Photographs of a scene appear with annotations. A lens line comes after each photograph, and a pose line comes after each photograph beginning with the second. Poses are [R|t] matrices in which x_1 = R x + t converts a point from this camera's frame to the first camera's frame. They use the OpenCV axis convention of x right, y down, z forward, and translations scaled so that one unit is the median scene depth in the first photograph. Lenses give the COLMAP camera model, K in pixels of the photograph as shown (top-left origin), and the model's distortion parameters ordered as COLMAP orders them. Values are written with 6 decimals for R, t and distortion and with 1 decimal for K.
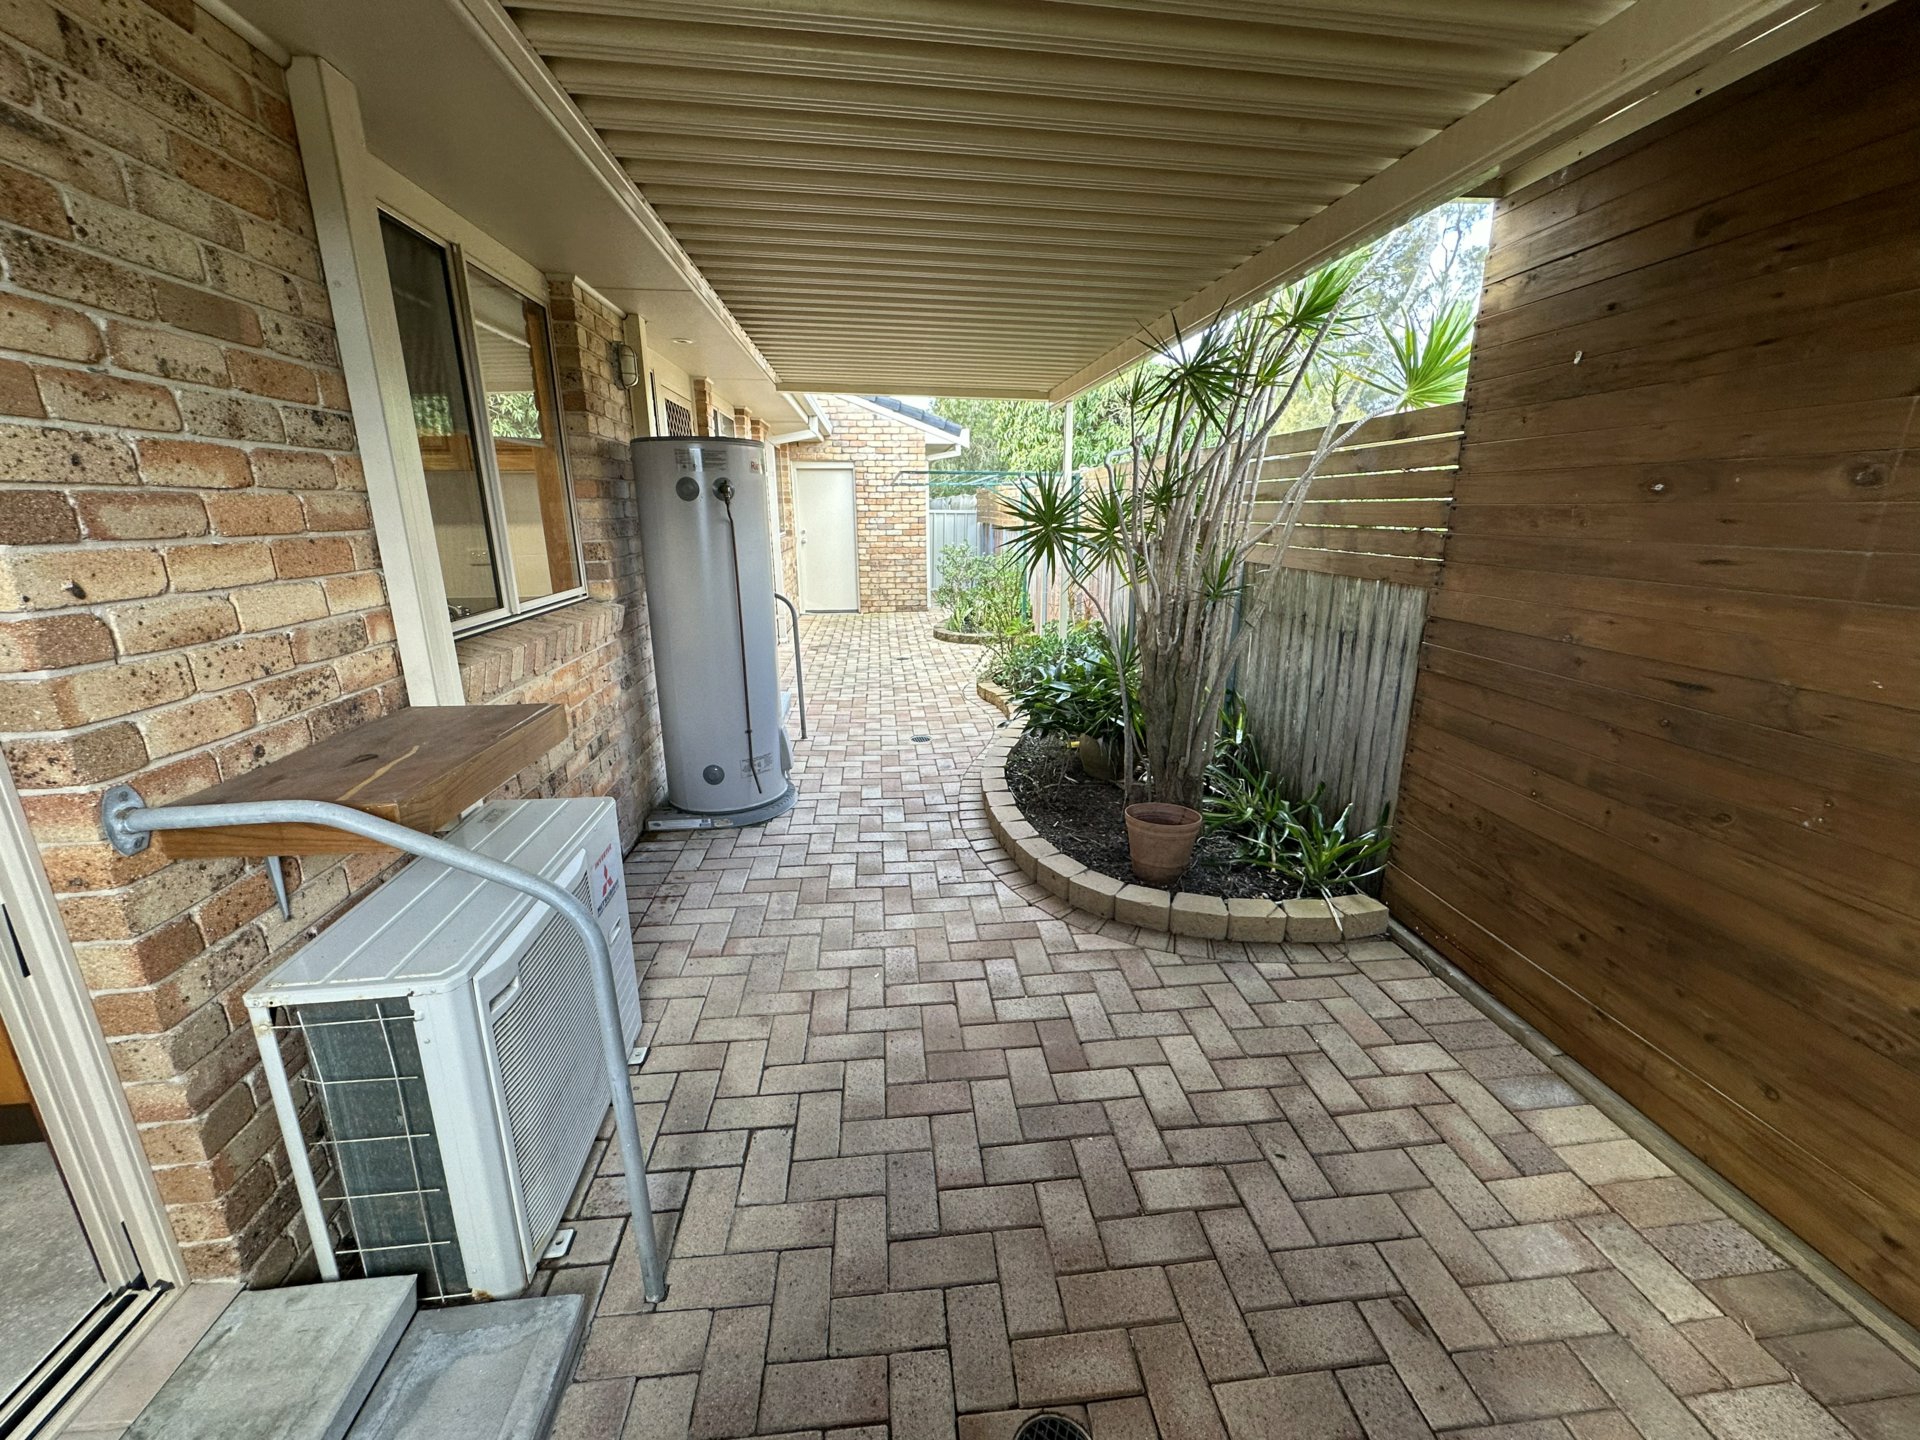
lens RADIAL K [[771.5, 0, 960.0], [0, 771.5, 720.0], [0, 0, 1]] dist [-0.001704, -0.000201]
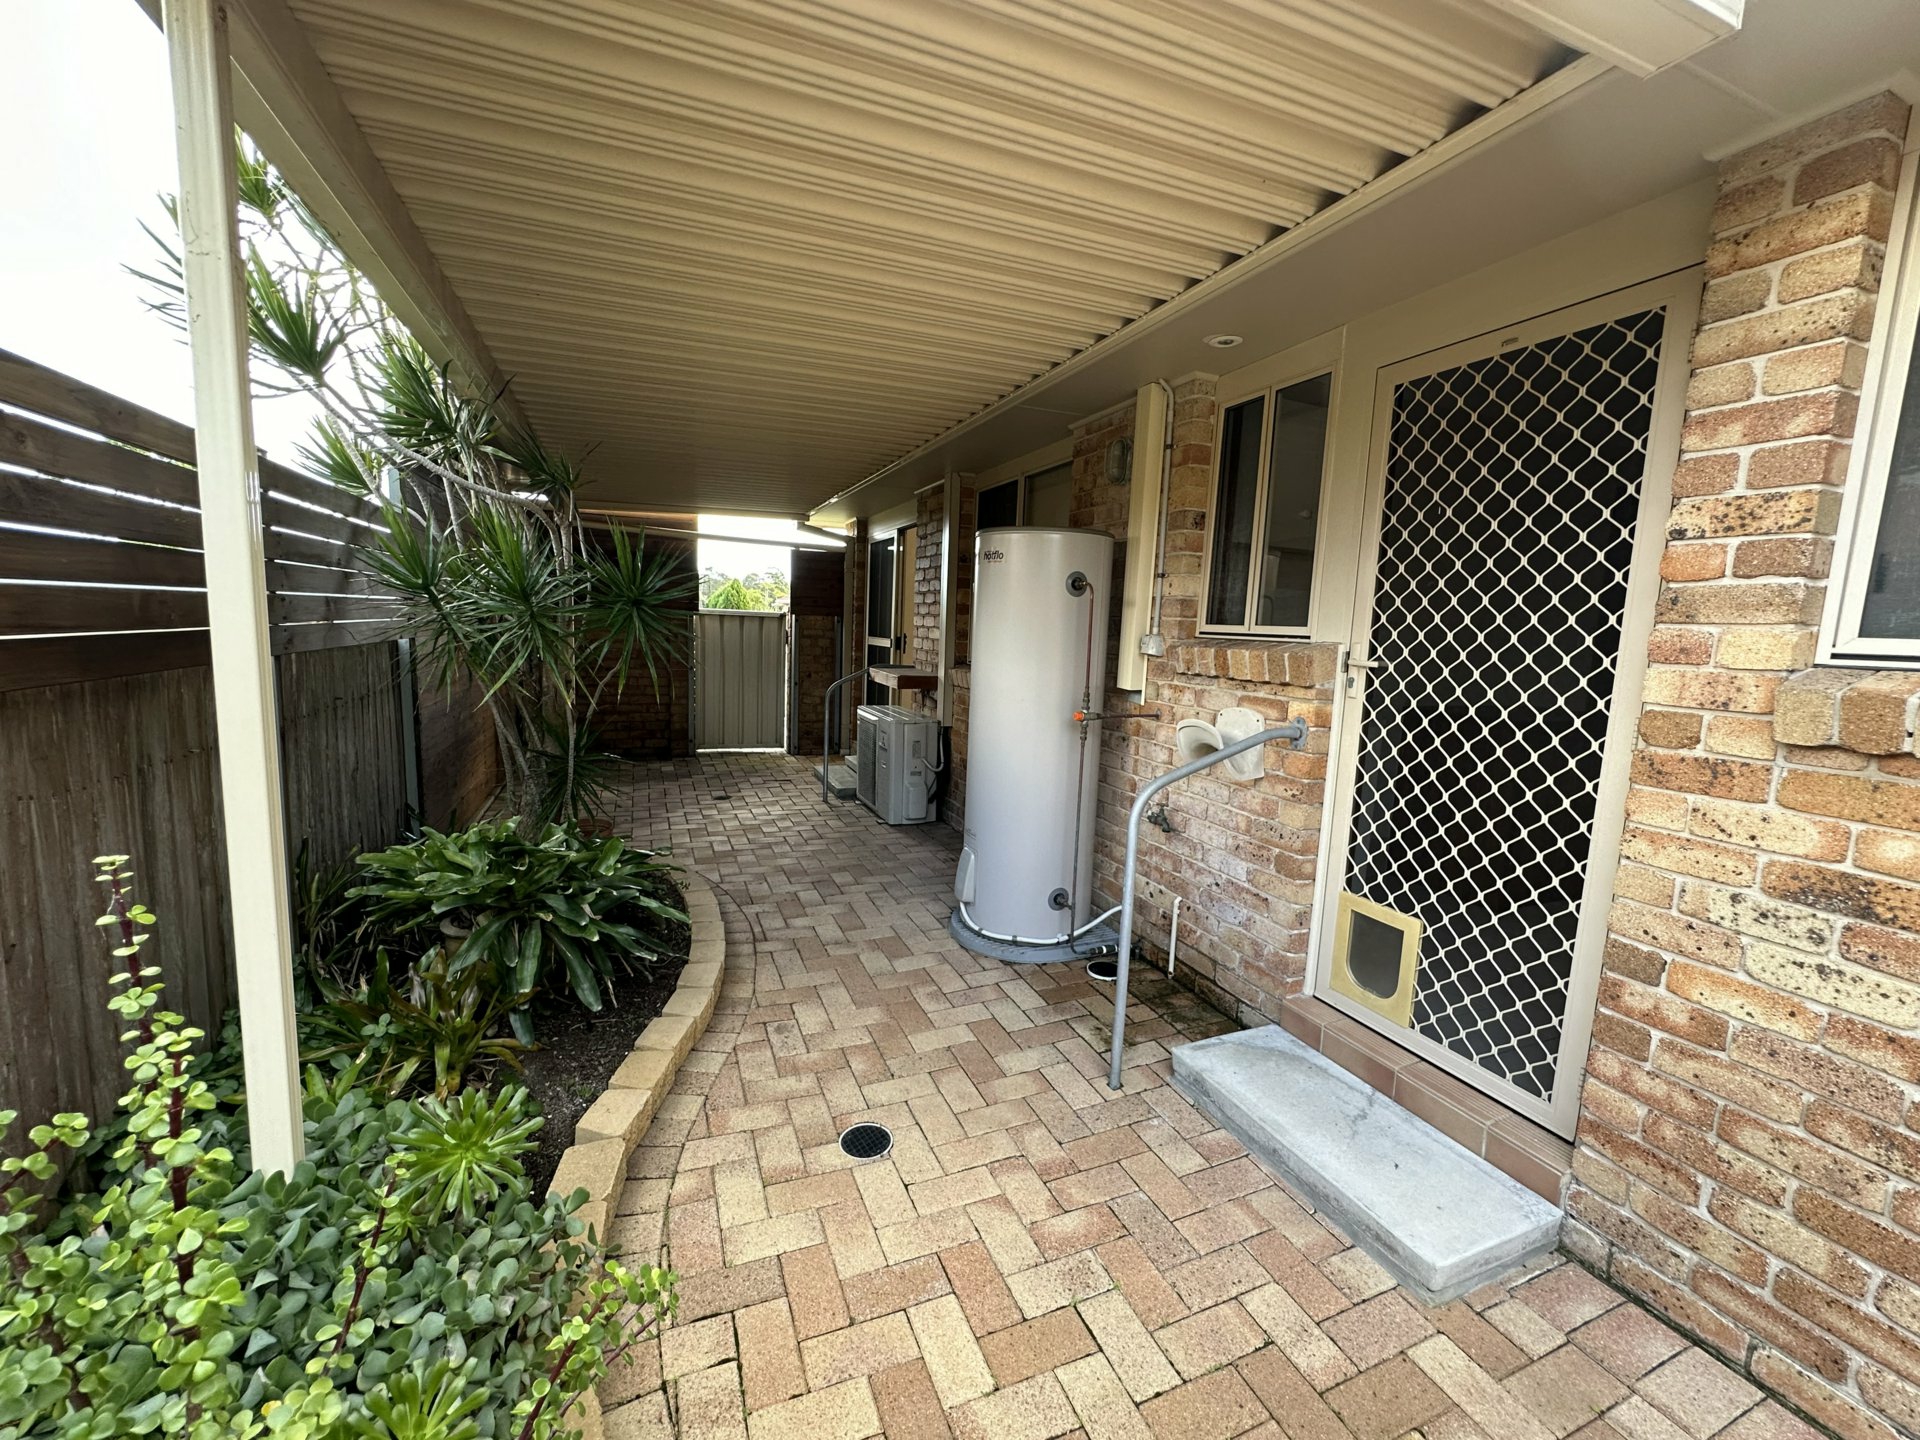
lens RADIAL K [[771.5, 0, 960.0], [0, 771.5, 720.0], [0, 0, 1]] dist [-0.001704, -0.000201]
pose [[-0.958295, 0.005620, -0.285727, 0.008565], [-0.105978, 0.921530, 0.373566, -0.167409], [0.265405, 0.388267, -0.882502, 0.637711]]
